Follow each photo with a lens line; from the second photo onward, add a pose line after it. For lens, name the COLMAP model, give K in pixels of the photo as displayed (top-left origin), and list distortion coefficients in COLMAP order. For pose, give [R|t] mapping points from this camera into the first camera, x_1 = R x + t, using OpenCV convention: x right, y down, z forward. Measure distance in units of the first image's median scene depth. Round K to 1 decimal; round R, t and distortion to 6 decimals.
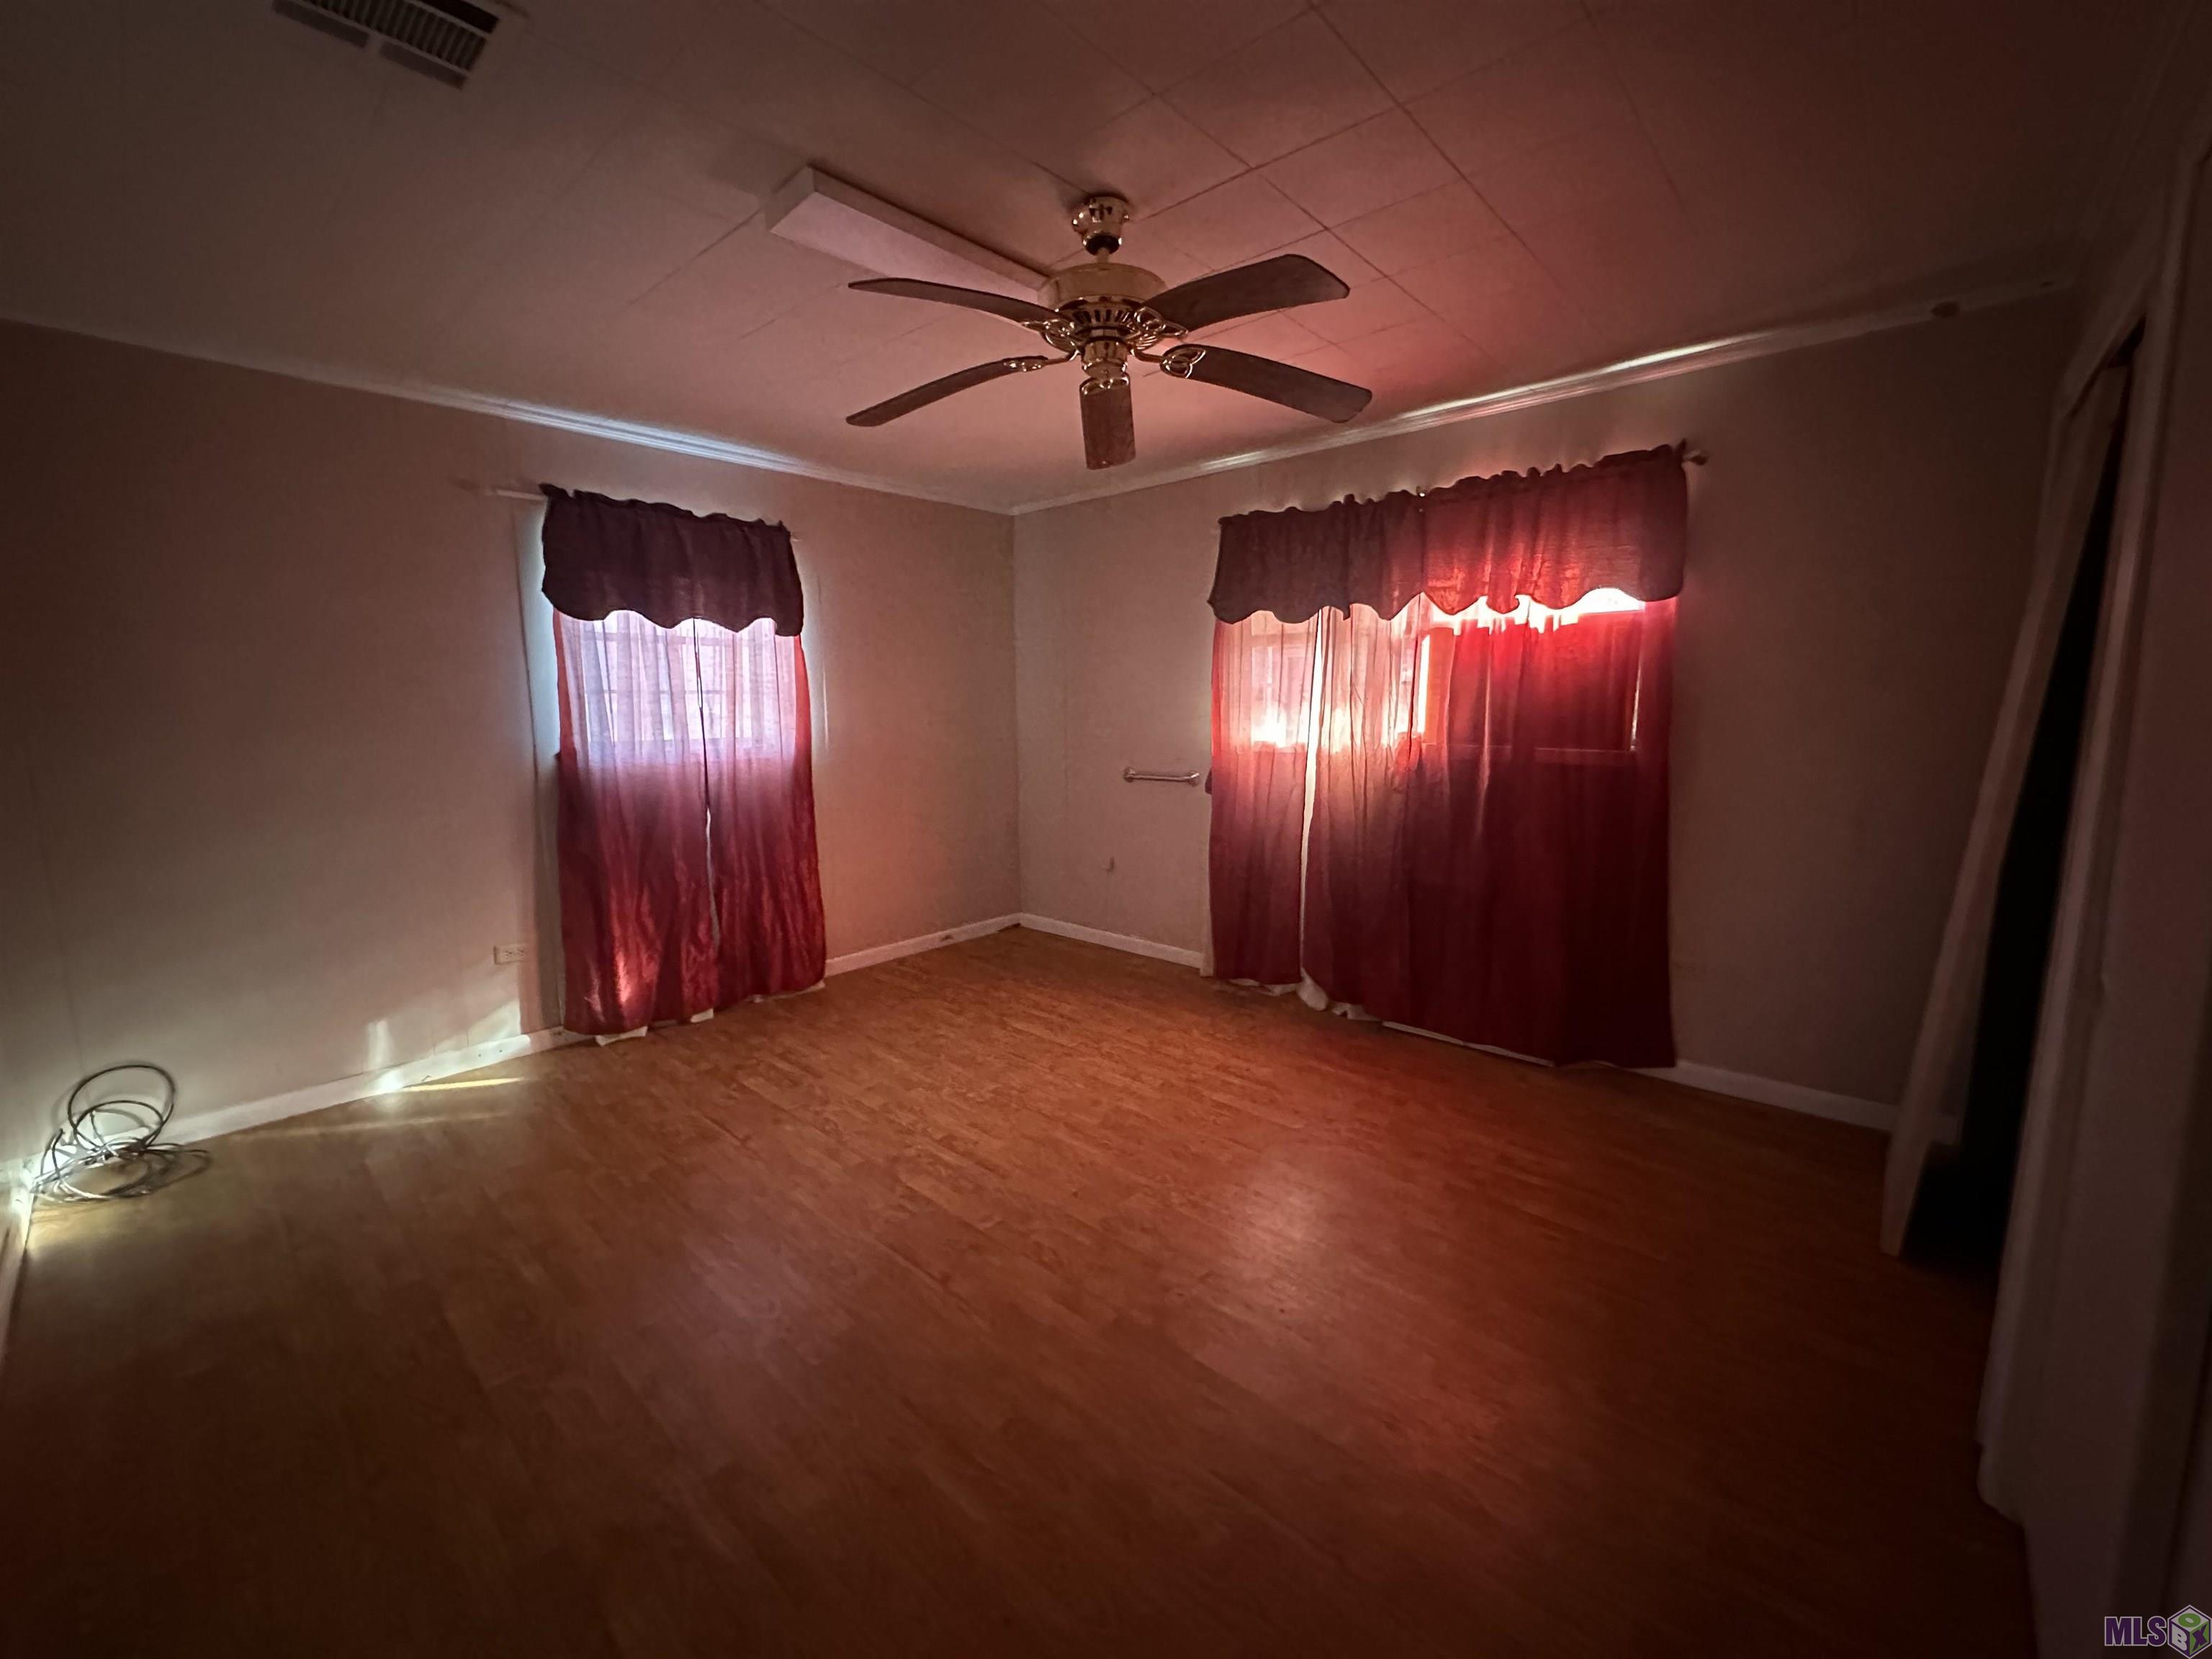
lens RADIAL K [[885.7, 0, 1083.8], [0, 885.7, 824.1], [0, 0, 1]] dist [-0.002844, -0.000138]
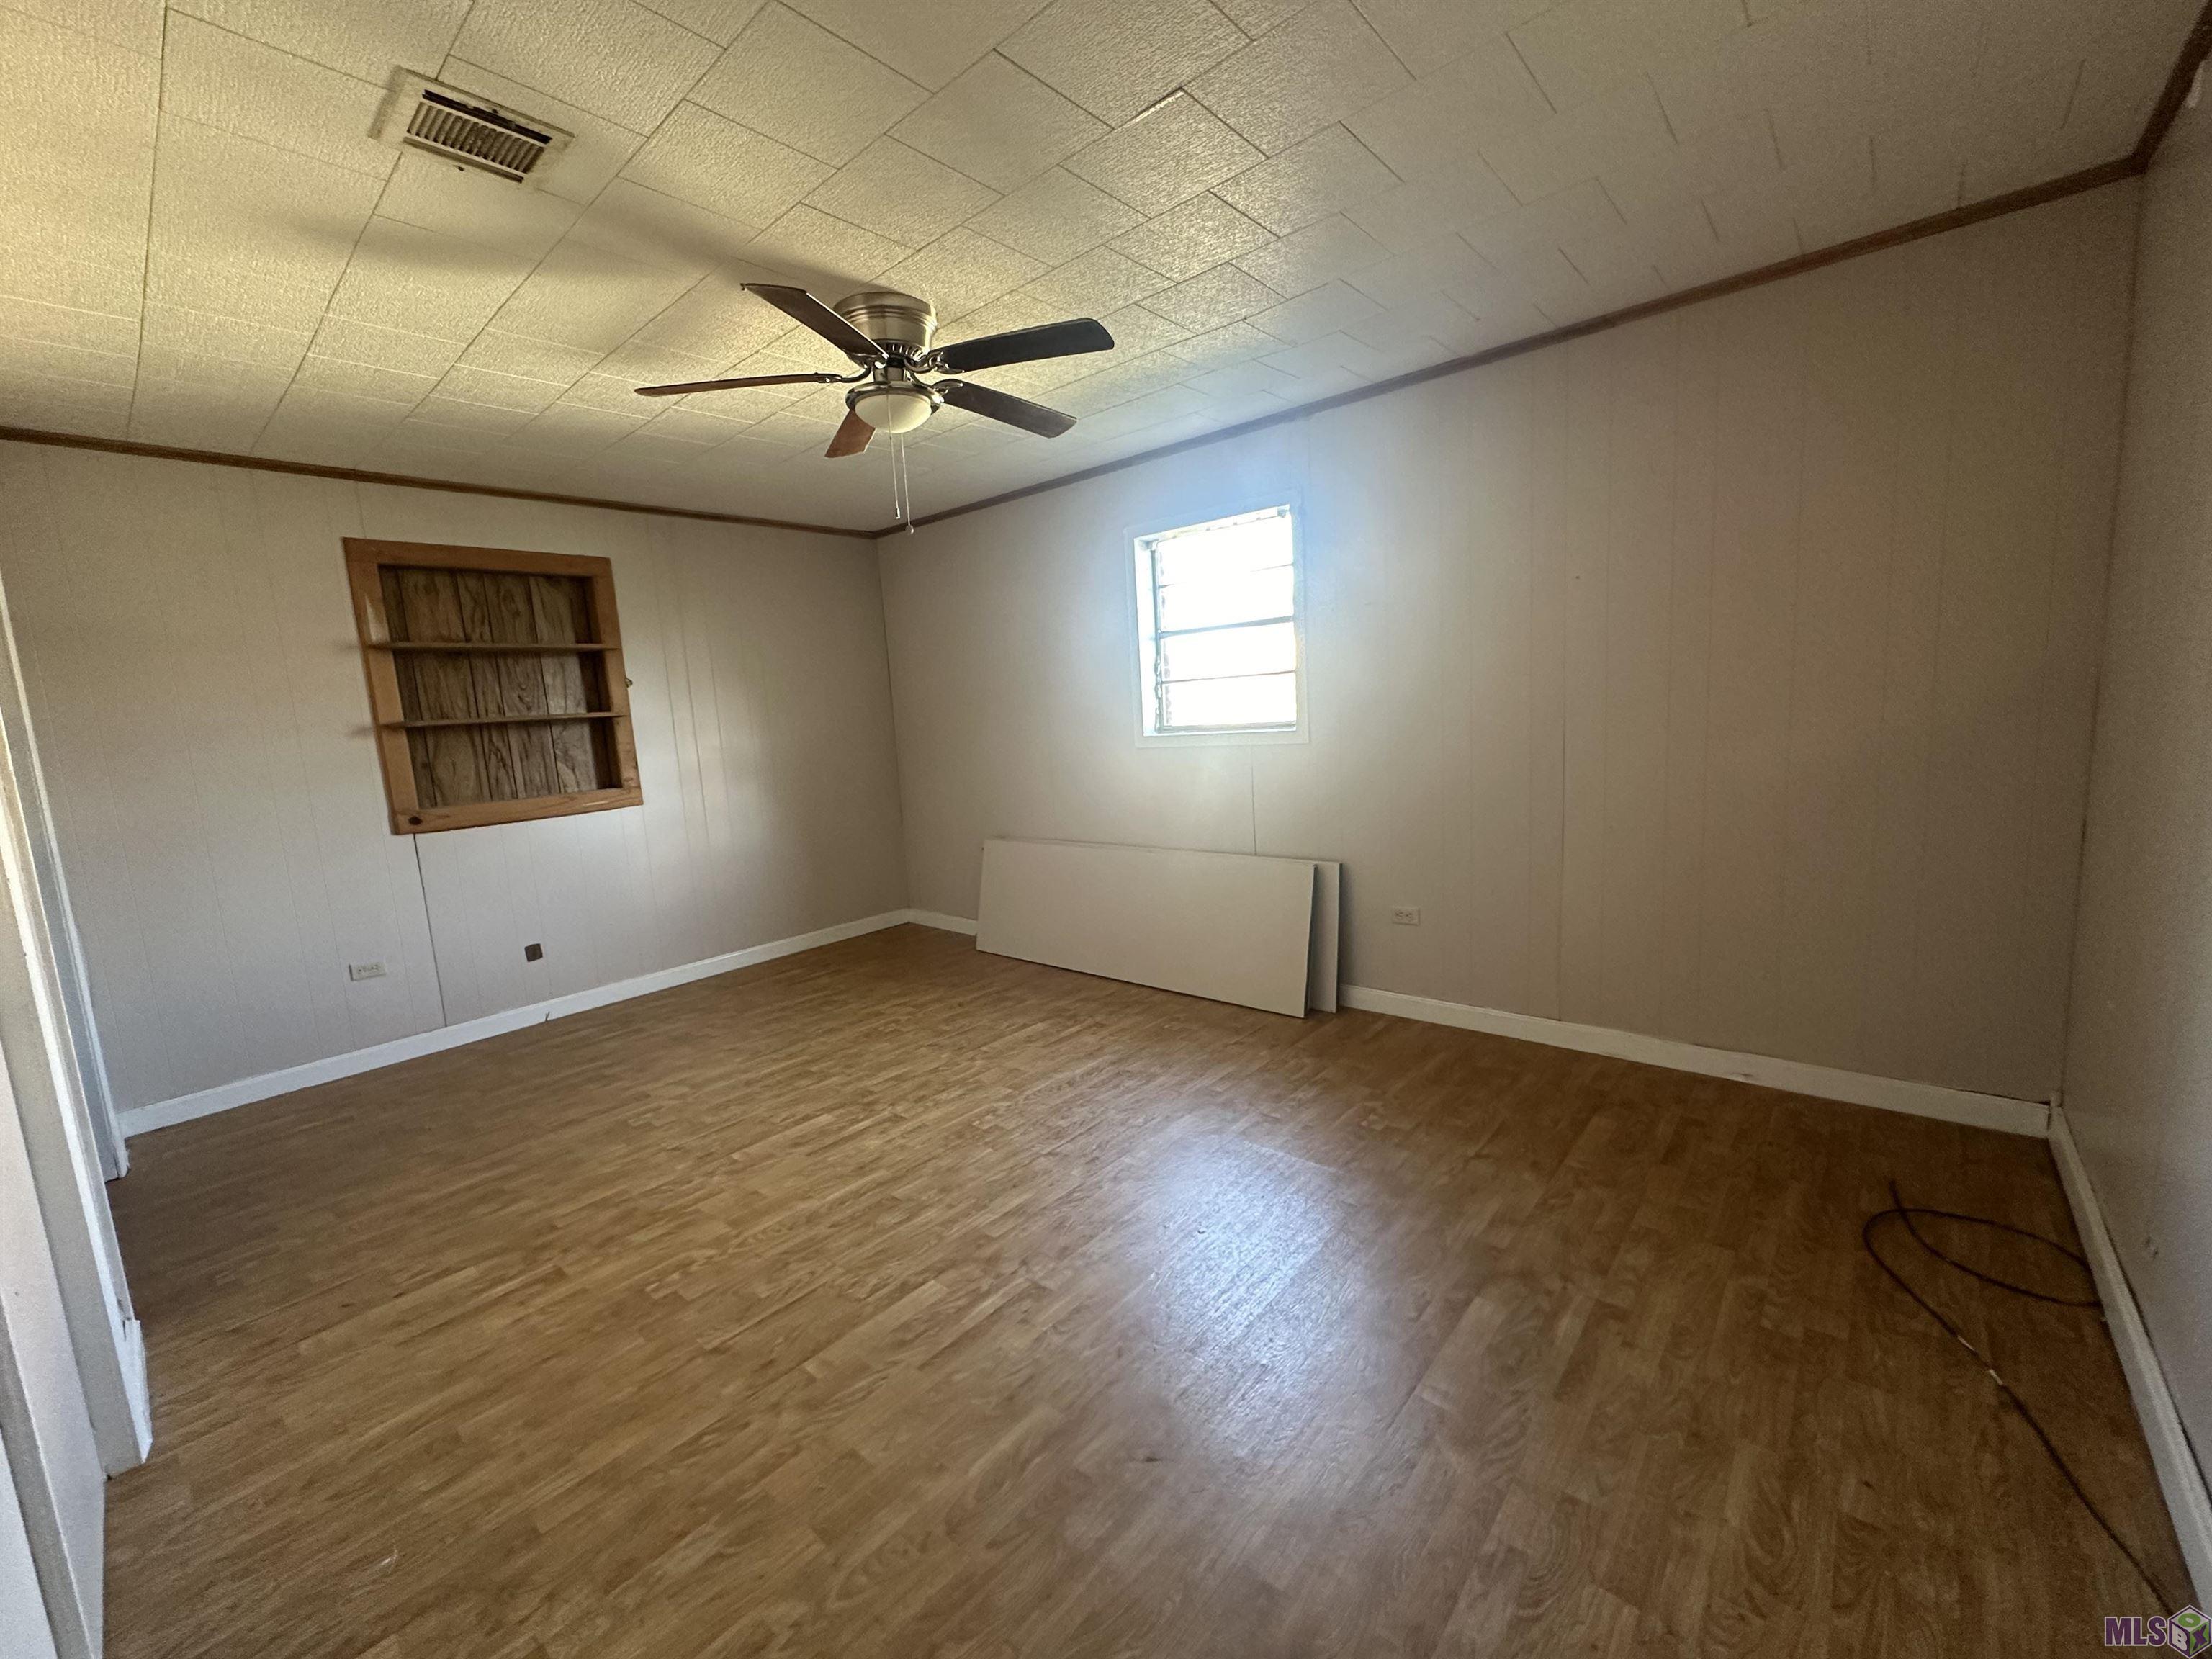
lens RADIAL K [[885.7, 0, 1086.2], [0, 885.7, 831.5], [0, 0, 1]] dist [-0.002844, -0.000138]
pose [[0.018332, 0.124975, -0.991991, 0.744861], [-0.093526, 0.988021, 0.122747, -0.096539], [0.995448, 0.090527, 0.029801, 1.086163]]
